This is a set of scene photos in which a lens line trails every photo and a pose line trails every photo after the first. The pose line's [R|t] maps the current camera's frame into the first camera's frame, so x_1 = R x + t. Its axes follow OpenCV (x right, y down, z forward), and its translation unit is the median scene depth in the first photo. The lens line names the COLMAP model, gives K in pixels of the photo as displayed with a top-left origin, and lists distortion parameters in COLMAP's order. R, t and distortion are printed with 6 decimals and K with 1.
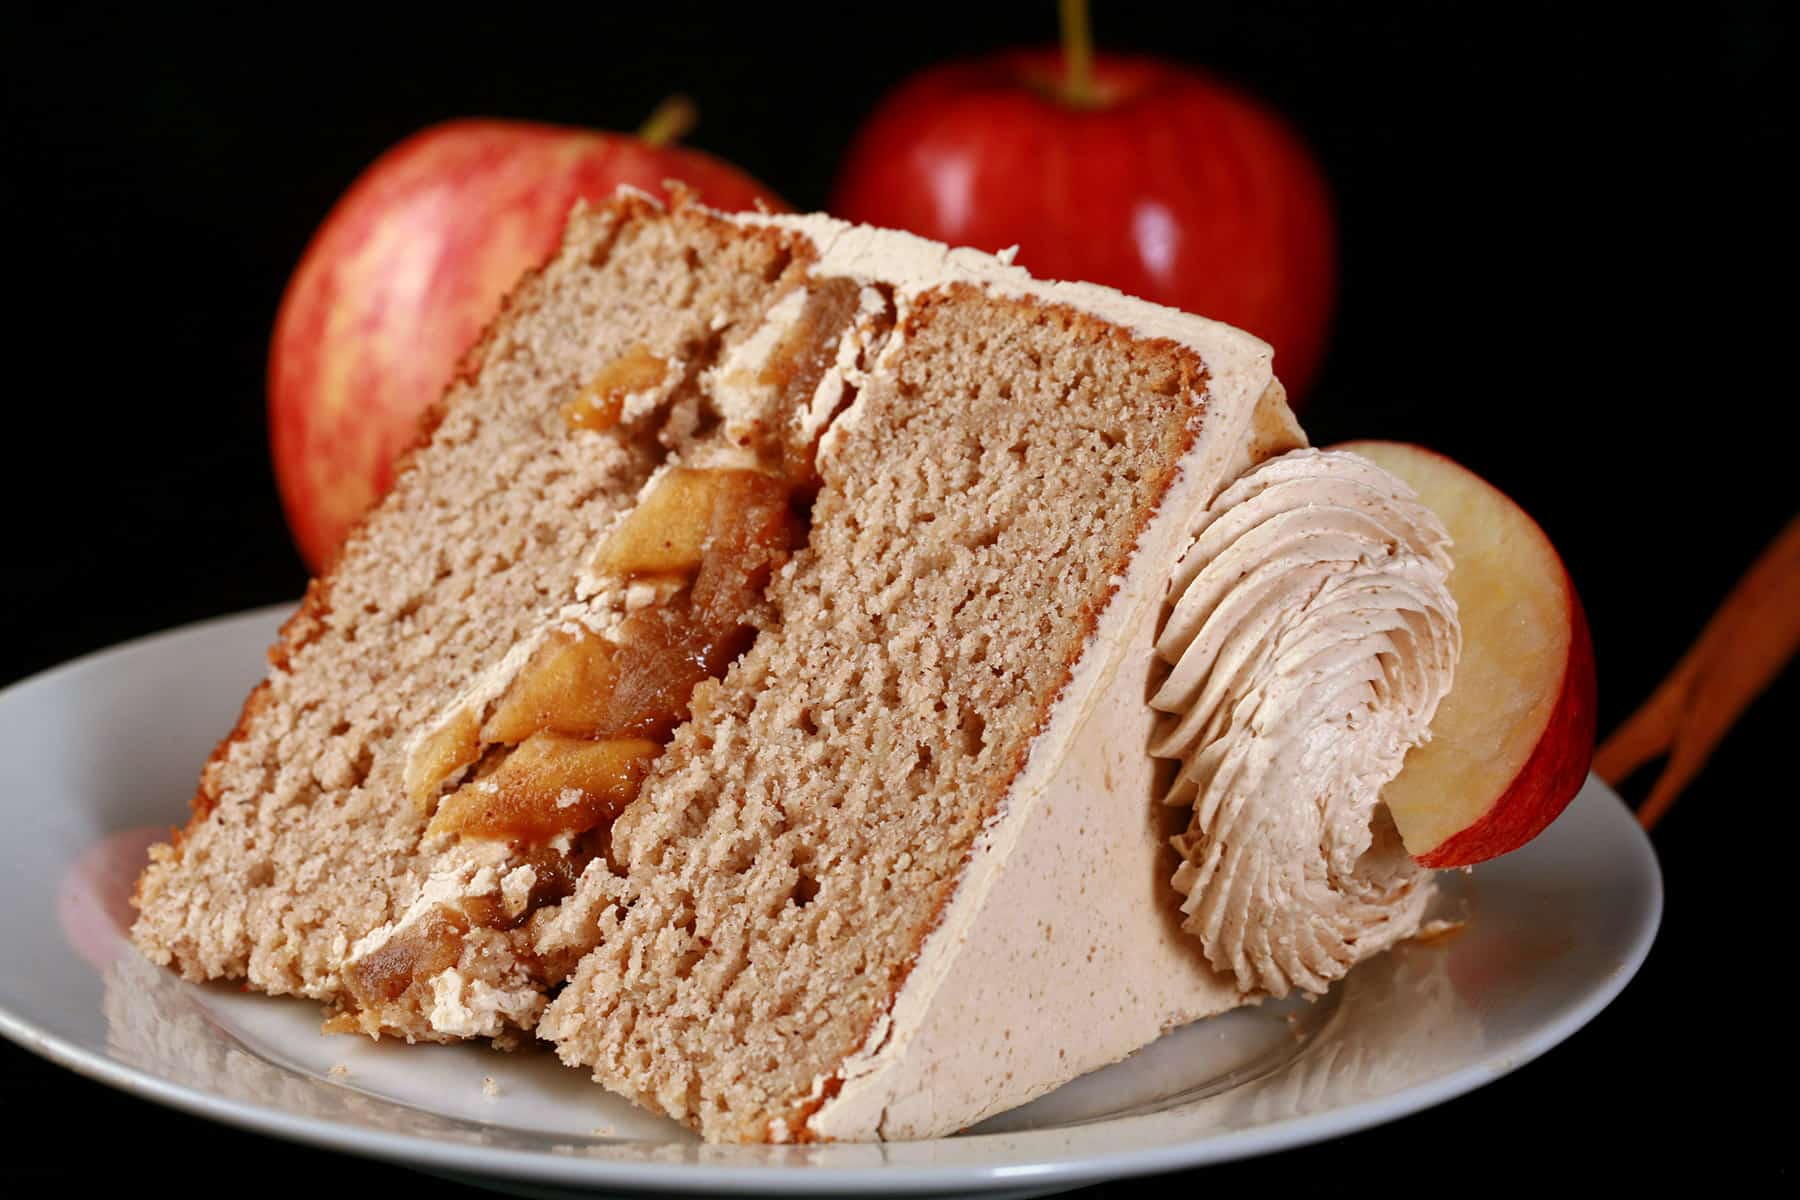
lens RADIAL K [[6072.1, 0, 900.0], [0, 6072.1, 600.0], [0, 0, 1]] dist [0.019850, -0.030986]
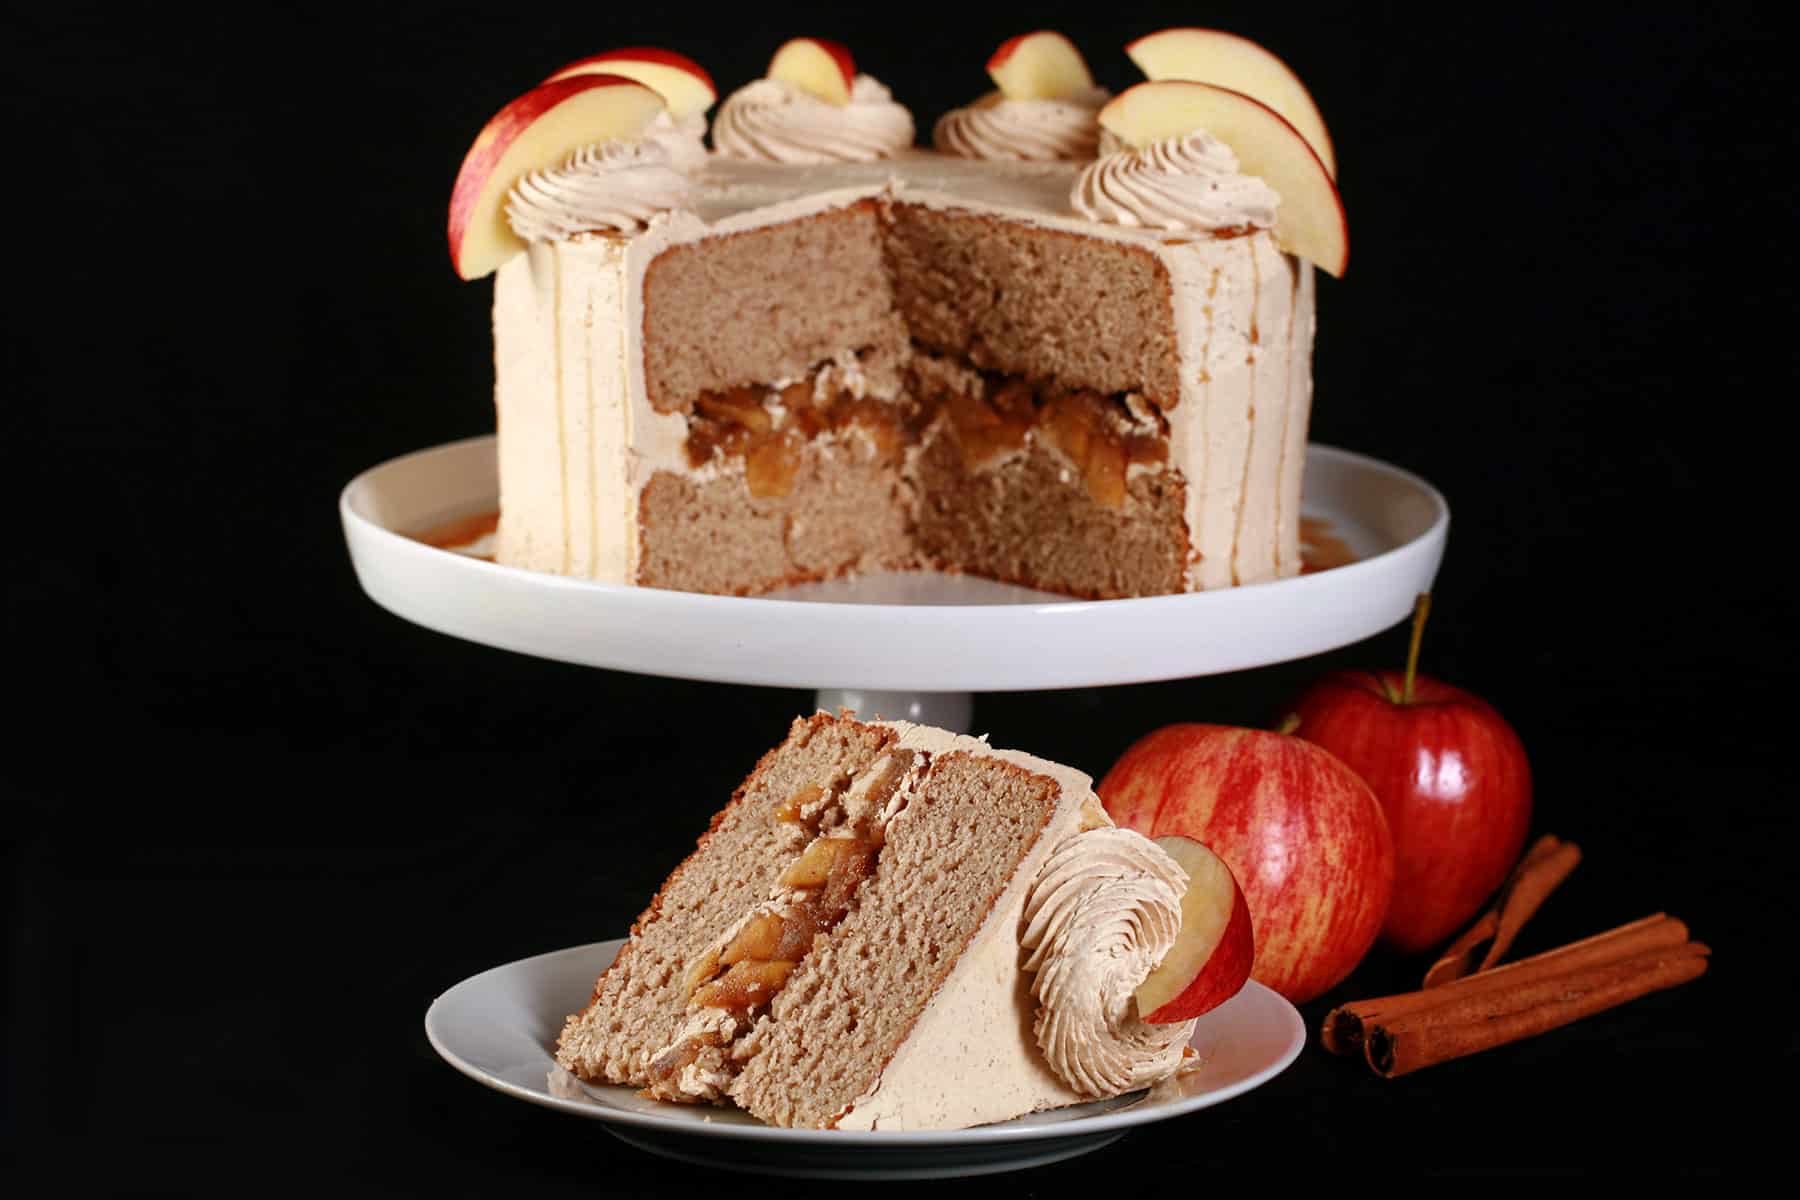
lens RADIAL K [[6072.1, 0, 900.0], [0, 6072.1, 600.0], [0, 0, 1]] dist [0.019850, -0.030986]
pose [[0.984710, 0.006504, -0.174077, 0.359906], [-0.029458, 0.991128, -0.129605, 0.170368], [0.171690, 0.132751, 0.976166, -1.059831]]
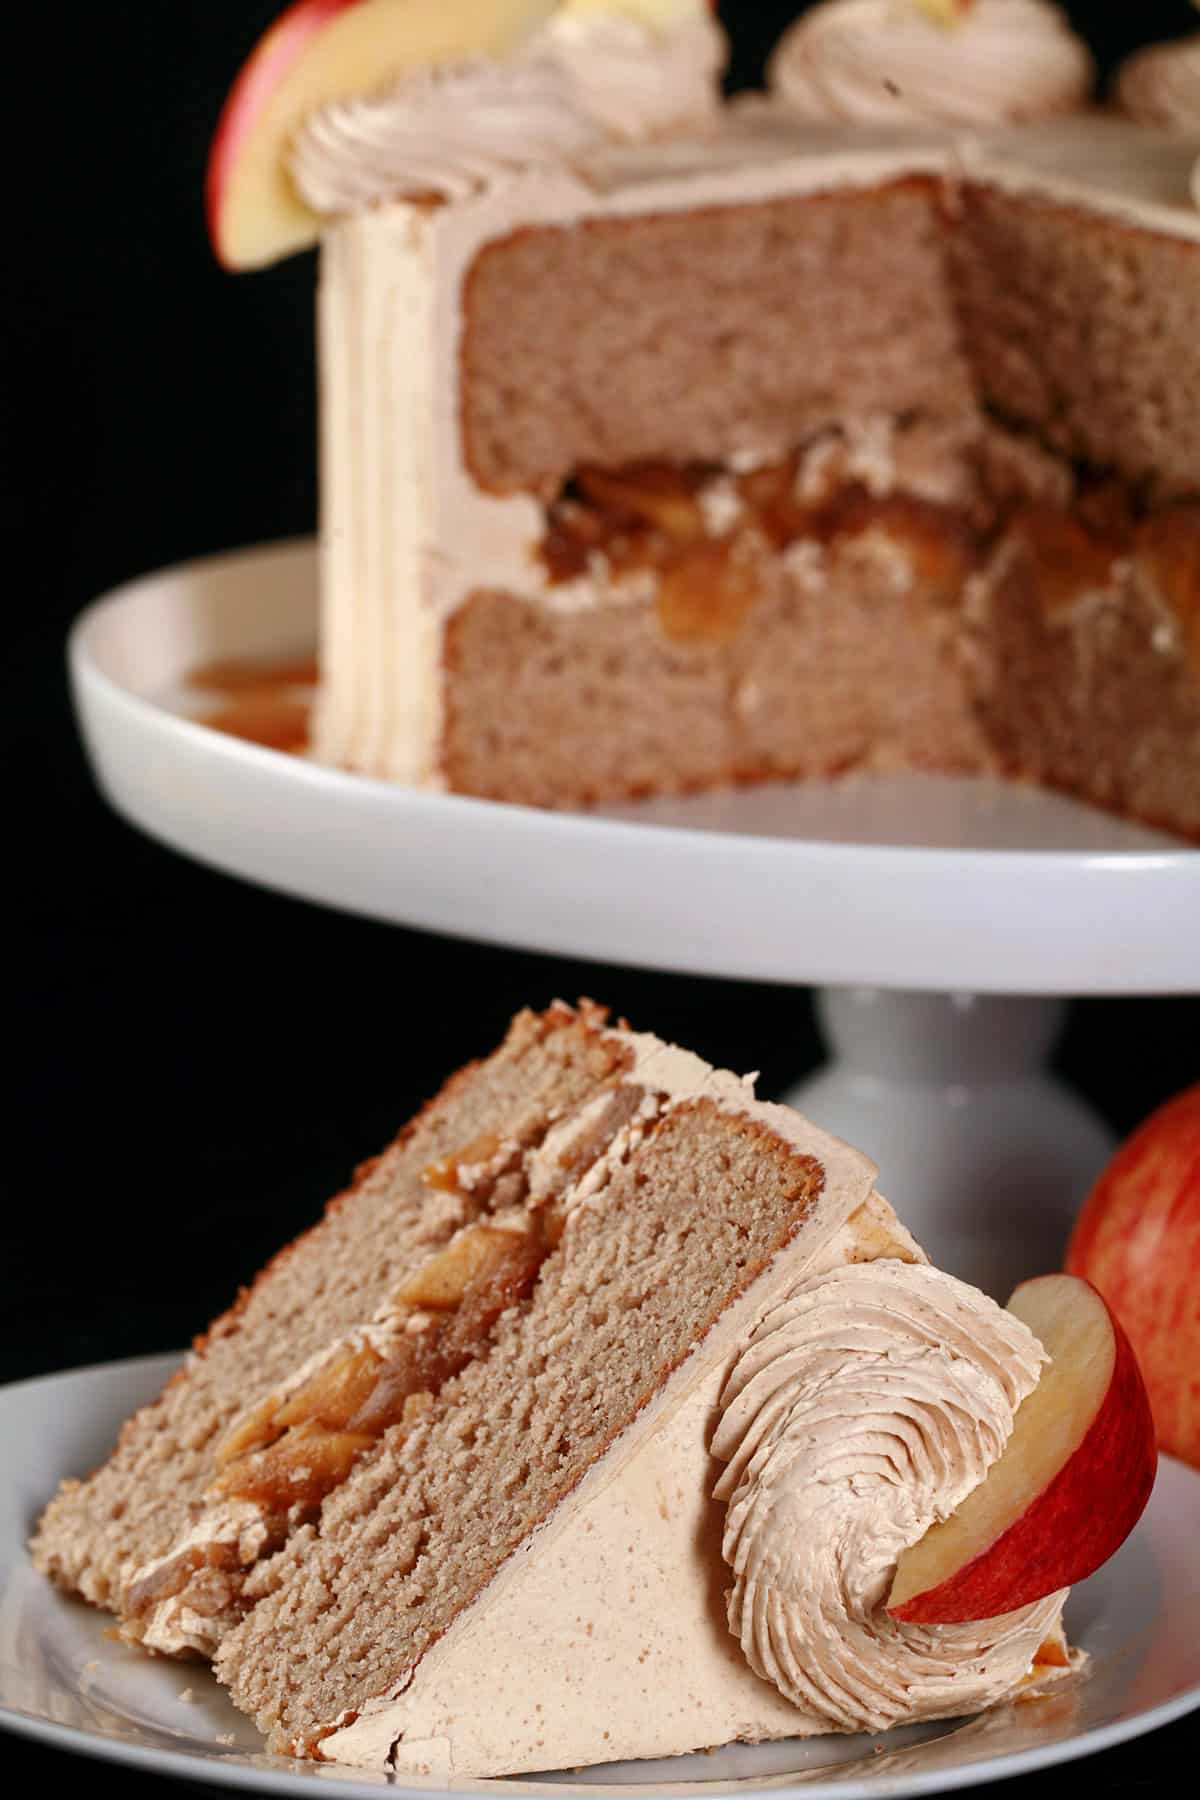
lens RADIAL K [[6072.1, 0, 600.0], [0, 6072.1, 900.0], [0, 0, 1]] dist [0.019850, -0.030986]
pose [[0.894731, 0.084570, -0.438524, 0.527940], [-0.131031, 0.988404, -0.076730, 0.004109], [0.426950, 0.126113, 0.895438, -0.089413]]
